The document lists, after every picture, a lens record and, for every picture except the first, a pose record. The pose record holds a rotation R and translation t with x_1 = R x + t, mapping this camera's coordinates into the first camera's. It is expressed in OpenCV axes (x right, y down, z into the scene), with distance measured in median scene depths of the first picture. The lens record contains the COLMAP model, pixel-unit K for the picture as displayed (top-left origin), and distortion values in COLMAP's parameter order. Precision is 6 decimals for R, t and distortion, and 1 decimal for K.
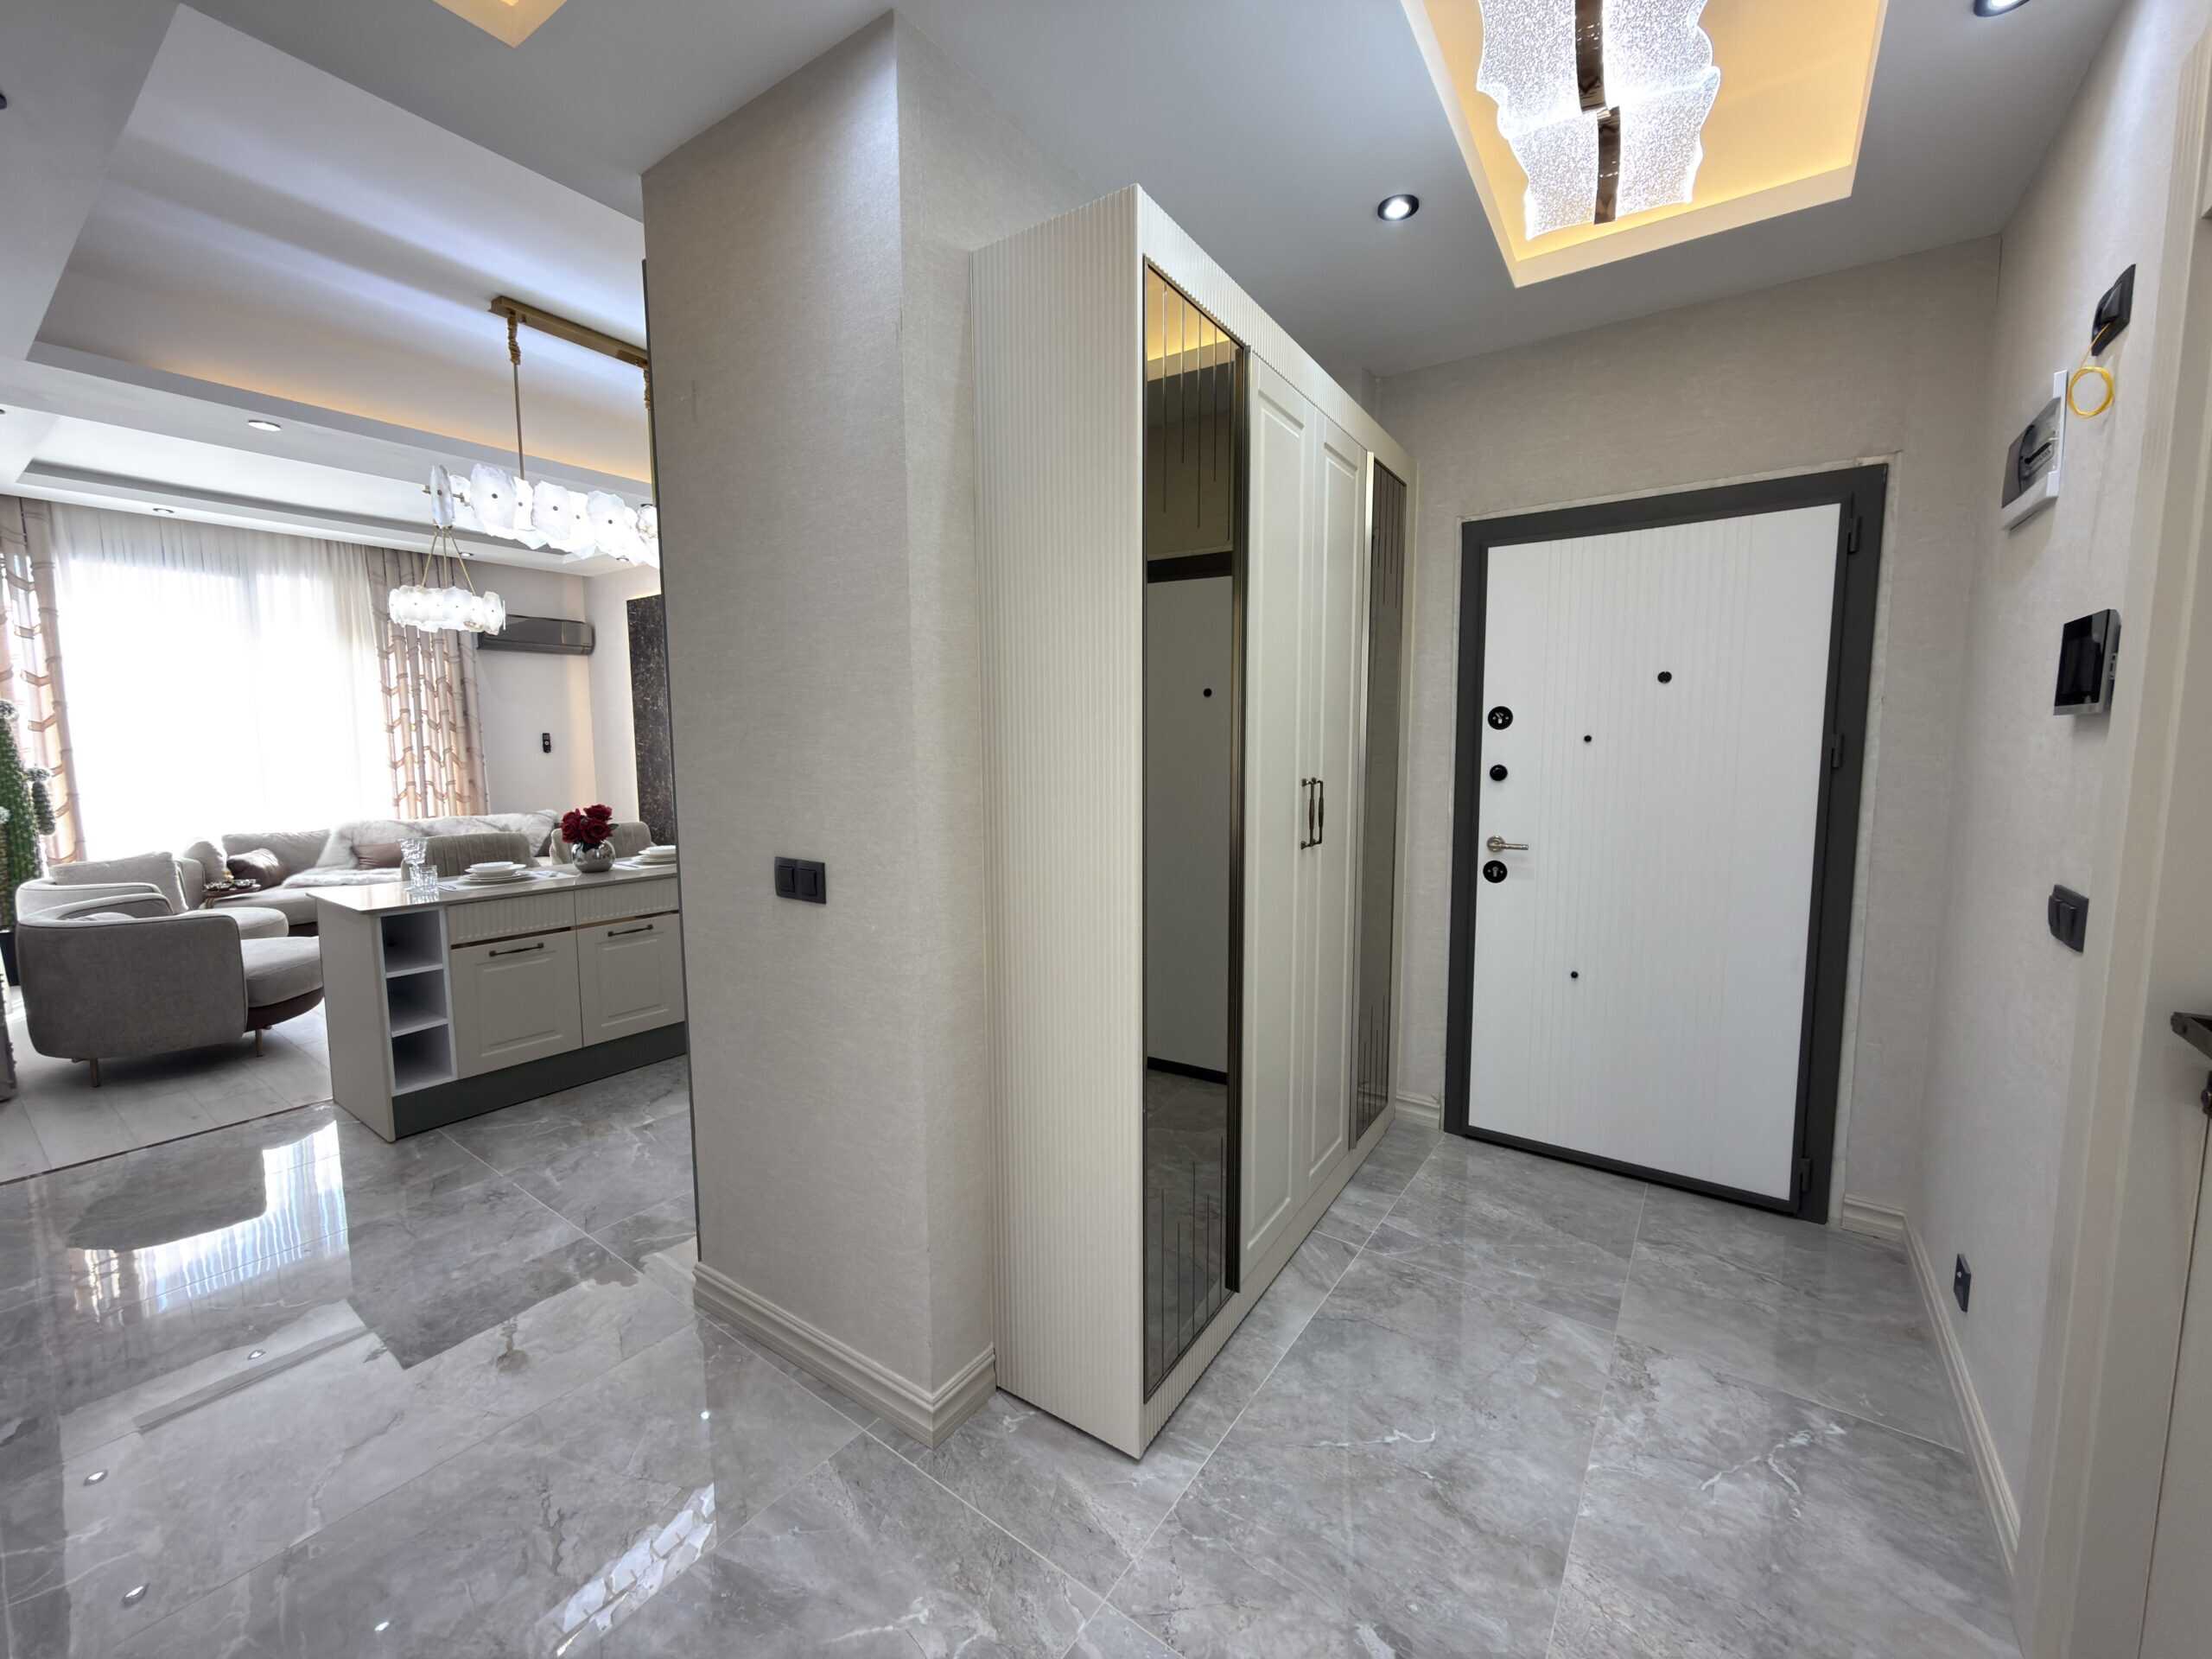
lens RADIAL K [[877.8, 0, 1107.8], [0, 877.8, 826.2], [0, 0, 1]] dist [0.001817, -0.000510]
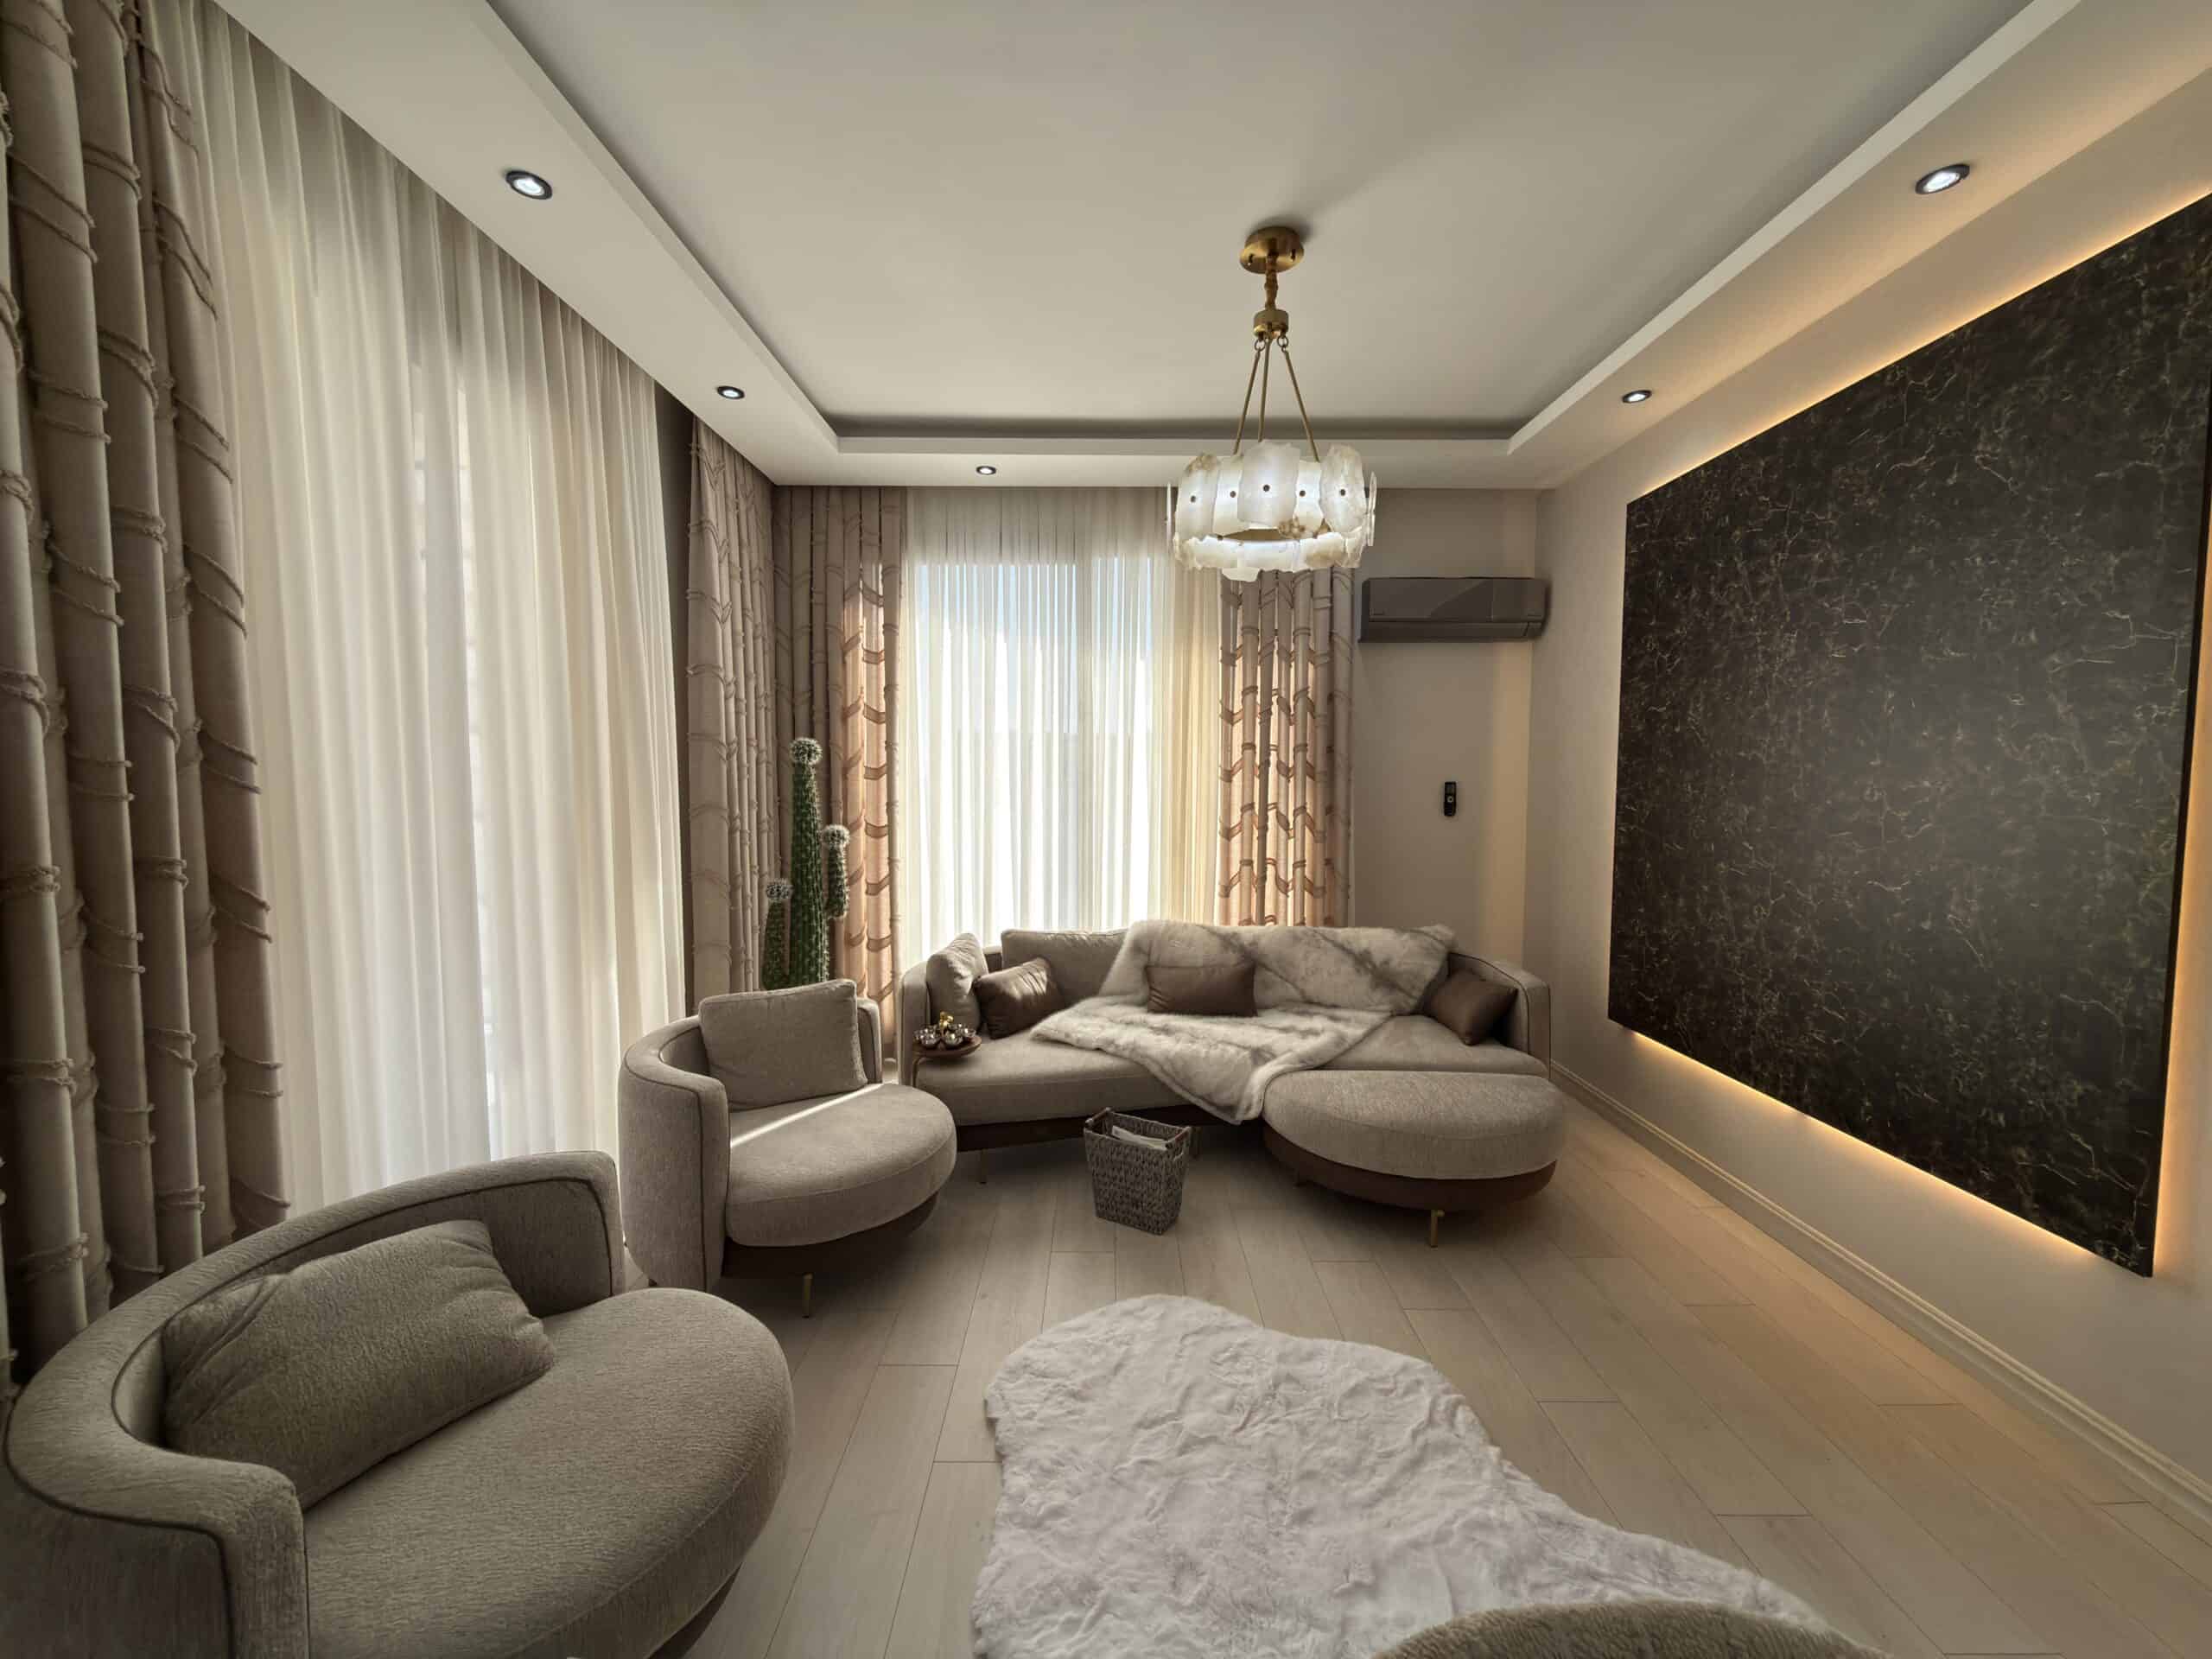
lens RADIAL K [[875.5, 0, 1108.7], [0, 875.5, 827.6], [0, 0, 1]] dist [0.000100, -0.000111]
pose [[0.577276, 0.053628, -0.814786, -0.388241], [-0.087238, 0.996180, 0.003759, -0.075670], [0.811876, 0.068910, 0.579749, 0.629953]]
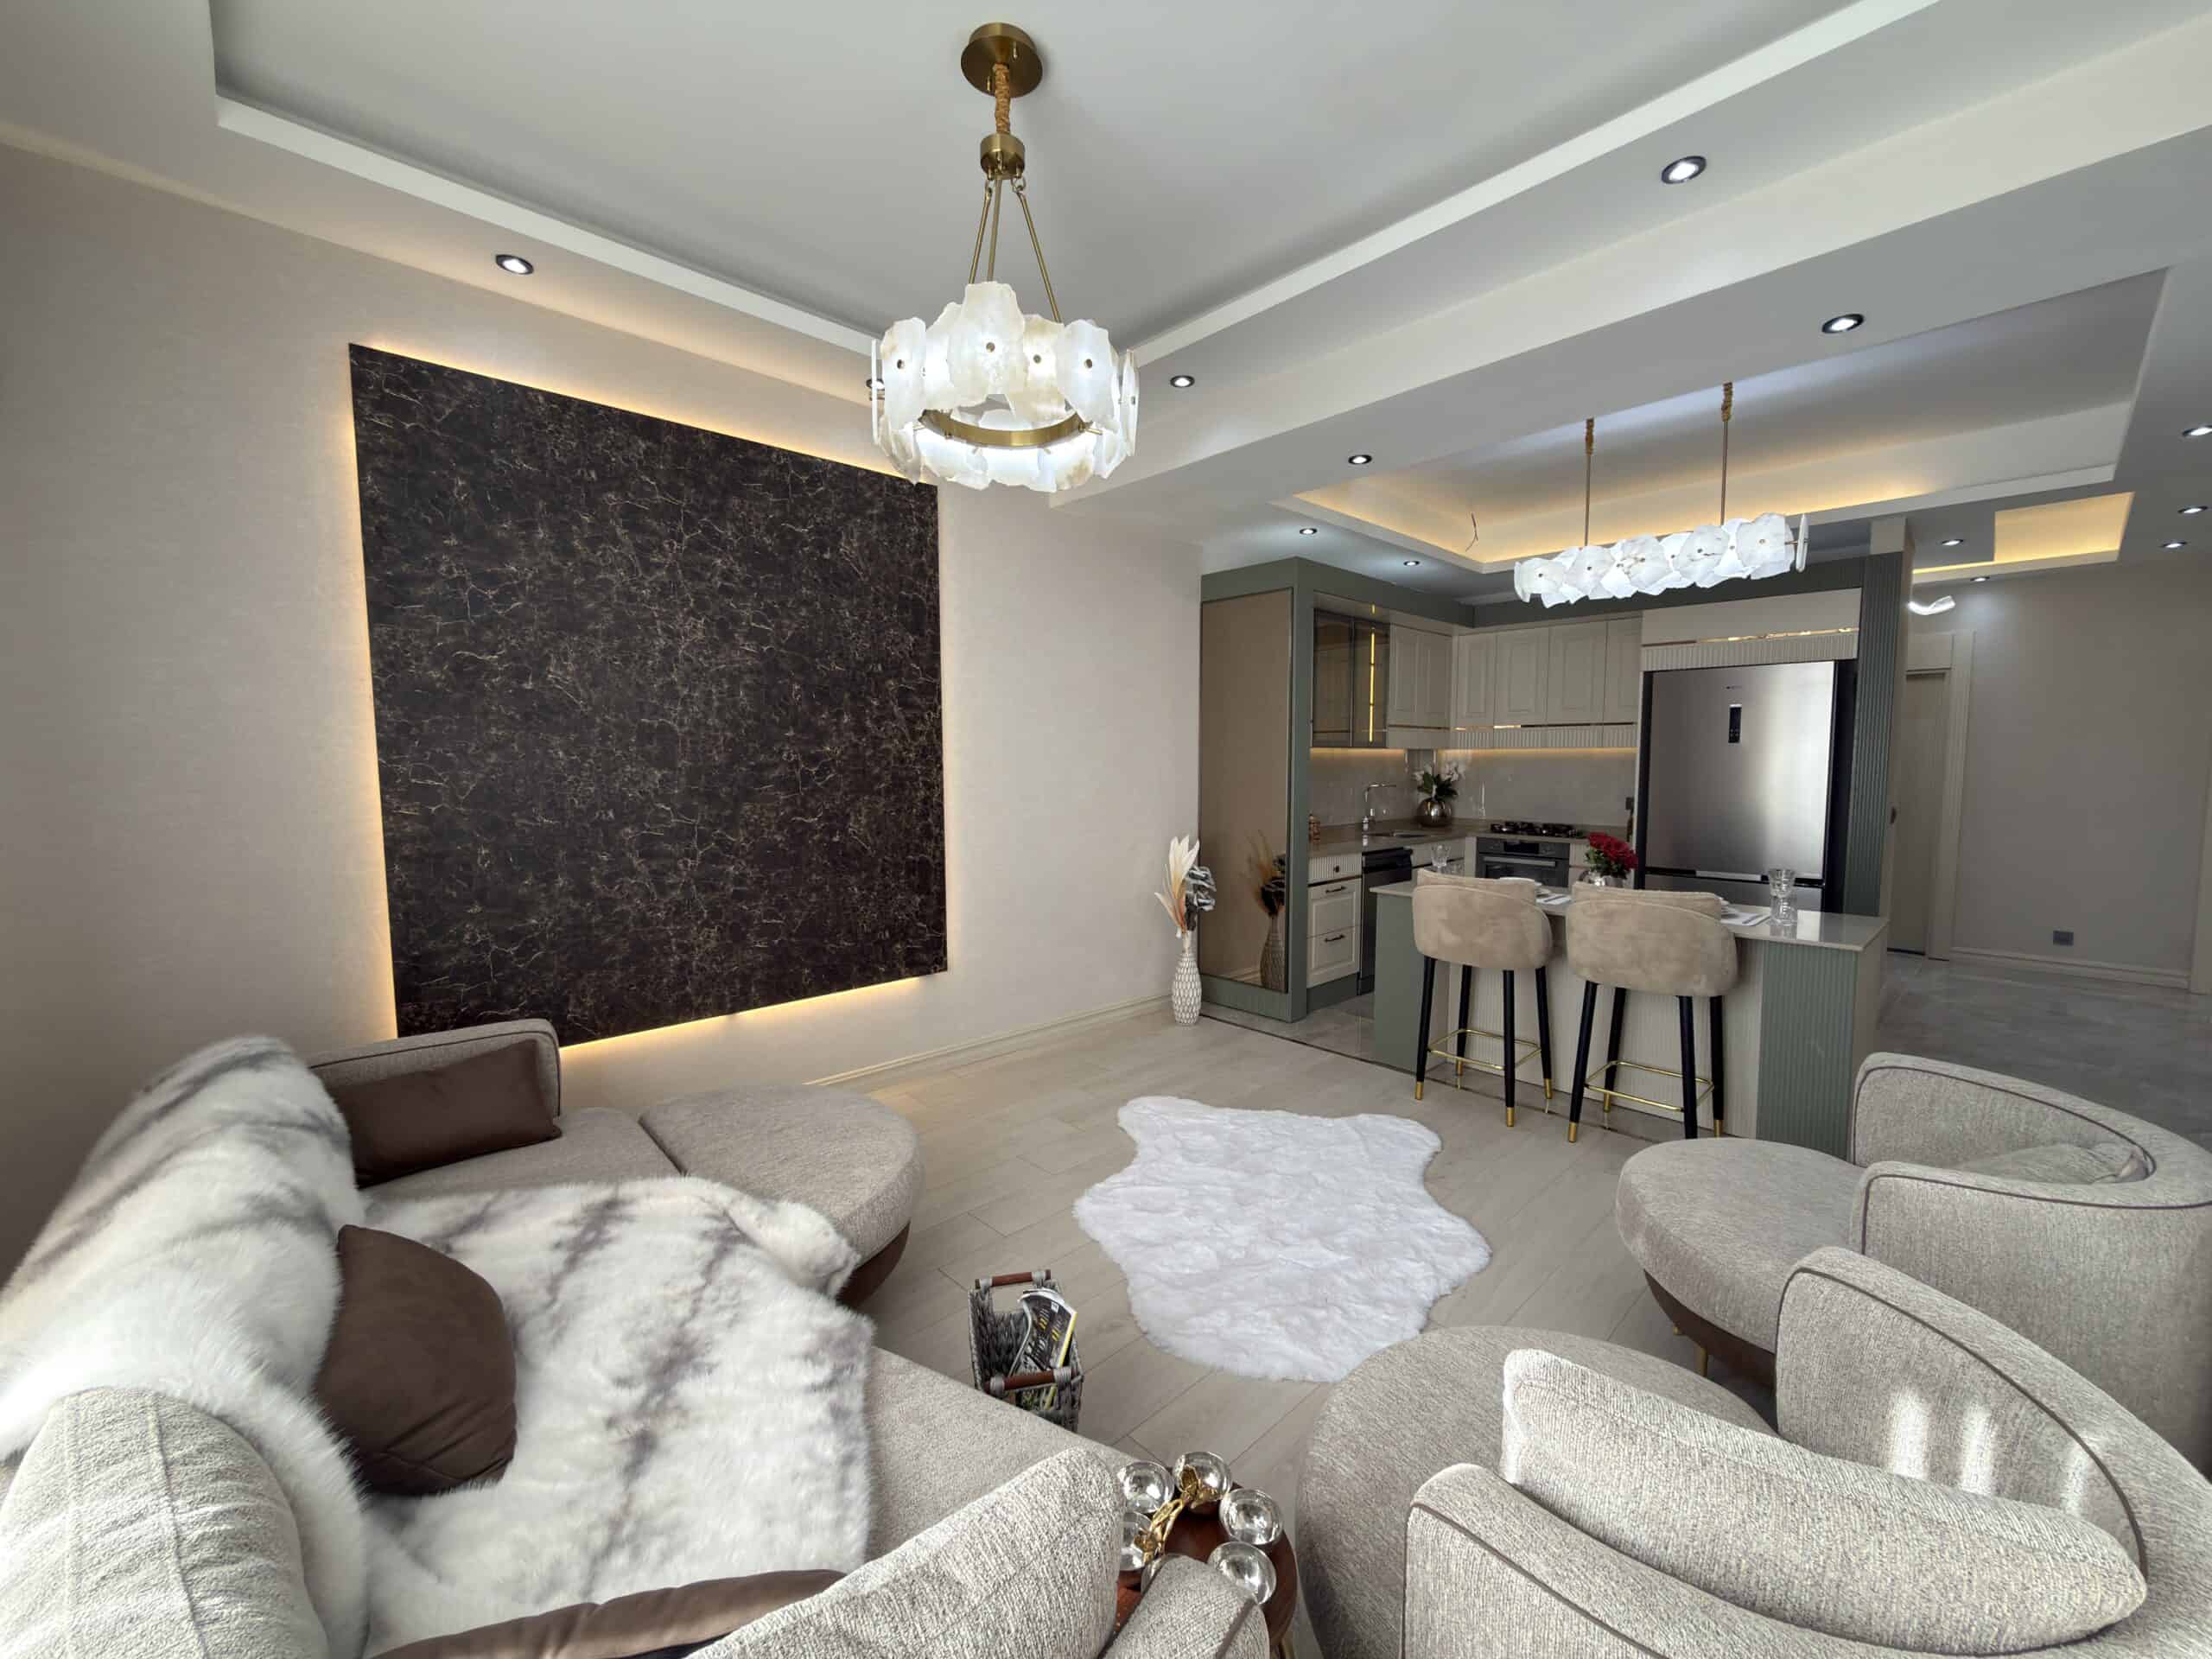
lens RADIAL K [[875.5, 0, 1108.7], [0, 875.5, 827.6], [0, 0, 1]] dist [0.000100, -0.000111]
pose [[0.192570, -0.073244, 0.978546, -1.010609], [0.099372, 0.993540, 0.054811, -0.084369], [-0.976239, 0.086685, 0.198604, 0.830319]]
